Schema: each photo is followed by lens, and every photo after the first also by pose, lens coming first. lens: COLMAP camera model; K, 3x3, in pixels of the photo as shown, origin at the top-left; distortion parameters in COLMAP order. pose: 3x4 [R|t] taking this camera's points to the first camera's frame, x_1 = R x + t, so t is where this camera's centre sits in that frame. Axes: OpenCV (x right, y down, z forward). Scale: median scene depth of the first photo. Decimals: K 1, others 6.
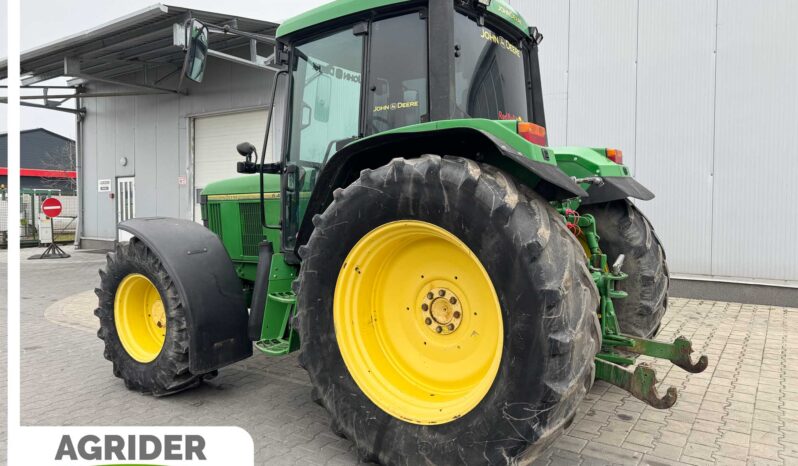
lens RADIAL K [[550.6, 0, 389.4], [0, 550.6, 229.8], [0, 0, 1]] dist [0.102501, -0.001247]
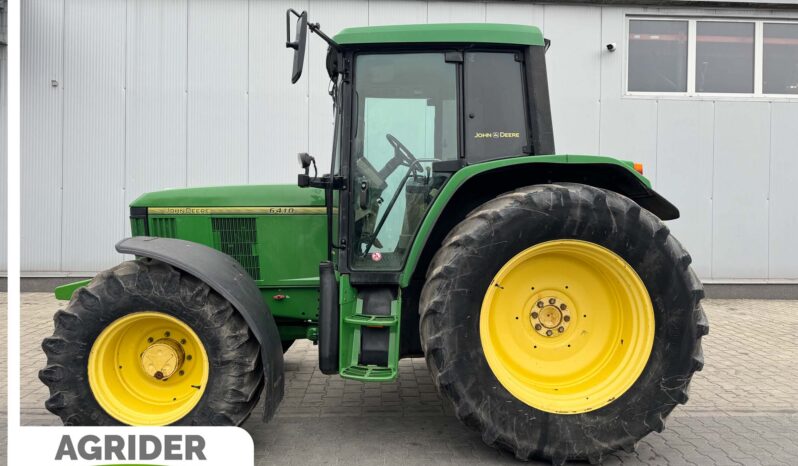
lens RADIAL K [[559.5, 0, 399.0], [0, 559.5, 233.0], [0, 0, 1]] dist [0.071478, -0.054104]
pose [[0.797304, -0.006017, 0.603548, -0.880291], [0.013653, 0.999874, -0.008068, -0.024145], [-0.603423, 0.014672, 0.797286, 0.247343]]
